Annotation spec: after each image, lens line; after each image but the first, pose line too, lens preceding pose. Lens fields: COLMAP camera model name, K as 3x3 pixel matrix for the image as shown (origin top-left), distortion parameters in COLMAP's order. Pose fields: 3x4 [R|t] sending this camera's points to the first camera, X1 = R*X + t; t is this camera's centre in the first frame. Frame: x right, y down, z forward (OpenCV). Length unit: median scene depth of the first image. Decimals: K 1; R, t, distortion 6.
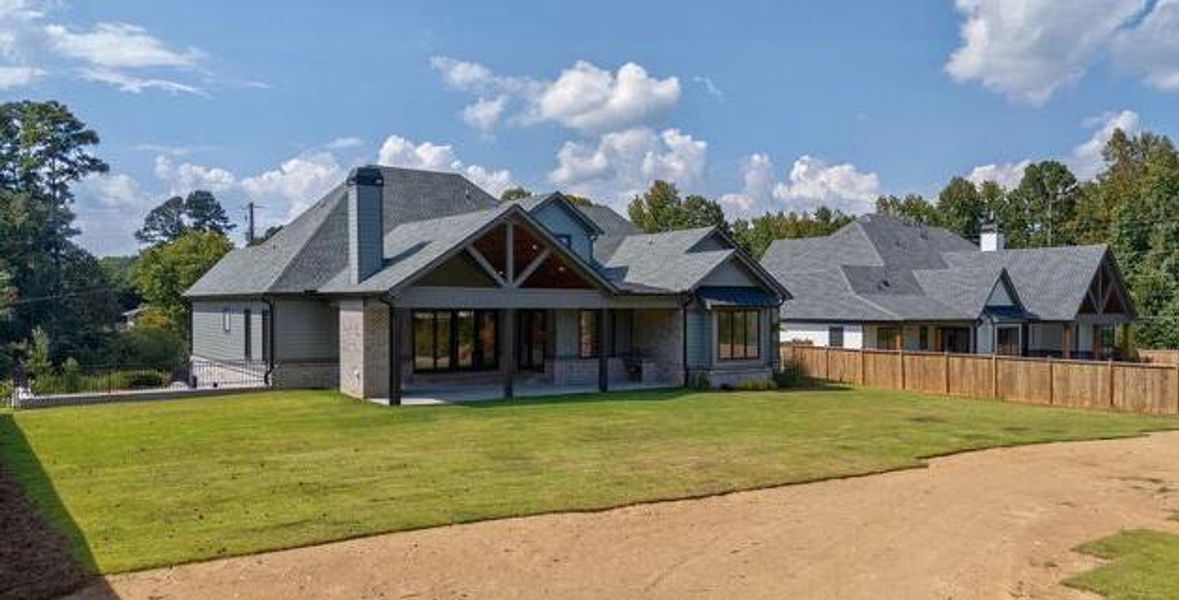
lens RADIAL K [[907.6, 0, 633.4], [0, 907.6, 300.6], [0, 0, 1]] dist [0.026004, -0.012350]
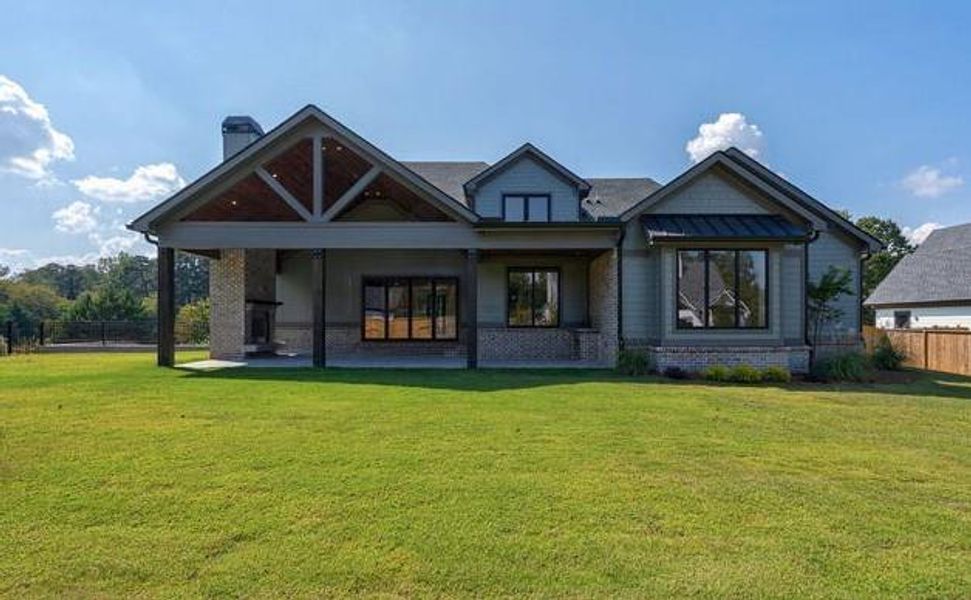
lens RADIAL K [[497.7, 0, 495.2], [0, 497.7, 312.0], [0, 0, 1]] dist [-0.001406, 0.000002]
pose [[0.804214, -0.015529, -0.594137, 0.185940], [0.003014, 0.999752, -0.022051, 0.058028], [0.594332, 0.015943, 0.804061, 0.624672]]
